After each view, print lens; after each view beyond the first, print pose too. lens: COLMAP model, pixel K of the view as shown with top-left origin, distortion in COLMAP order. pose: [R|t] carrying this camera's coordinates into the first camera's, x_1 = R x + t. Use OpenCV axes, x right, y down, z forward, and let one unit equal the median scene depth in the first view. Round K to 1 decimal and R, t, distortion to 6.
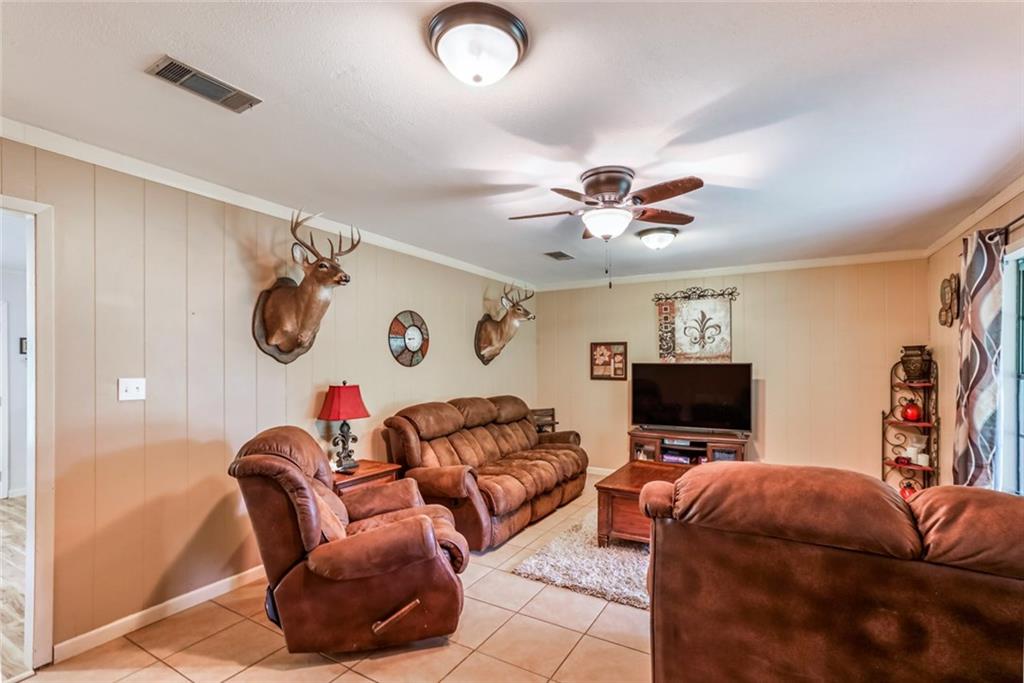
lens RADIAL K [[469.3, 0, 509.5], [0, 469.3, 356.3], [0, 0, 1]] dist [-0.001318, 0.000558]
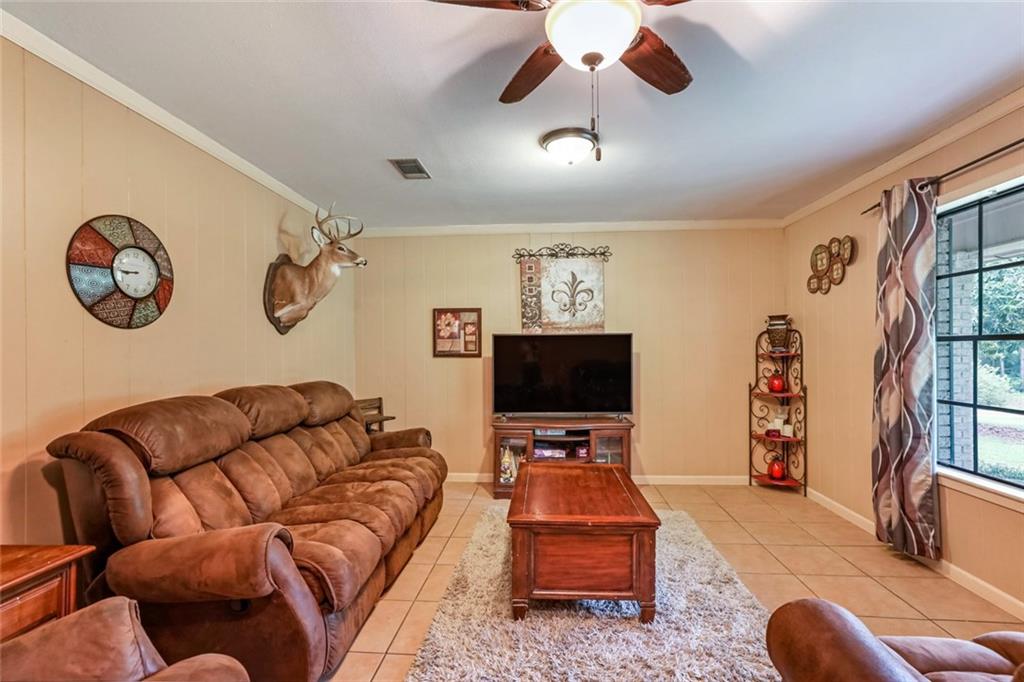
lens RADIAL K [[471.6, 0, 519.1], [0, 471.6, 343.9], [0, 0, 1]] dist [-0.016842, 0.015010]
pose [[0.892246, 0.001610, 0.451547, -0.063187], [-0.002440, 0.999996, 0.001256, 0.036570], [-0.451543, -0.002222, 0.892246, 0.354041]]
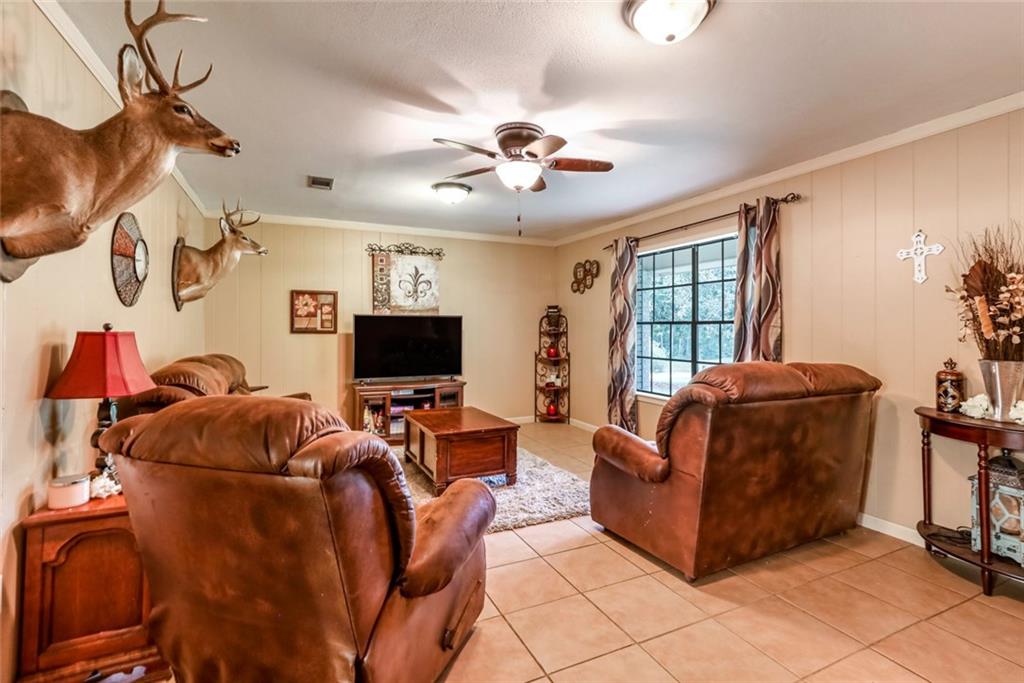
lens RADIAL K [[484.4, 0, 518.3], [0, 484.4, 312.2], [0, 0, 1]] dist [-0.003133, -0.000059]
pose [[0.558279, 0.029385, 0.829132, -0.438061], [-0.015346, 0.999567, -0.025092, 0.036673], [-0.829511, 0.001284, 0.558489, 0.235787]]
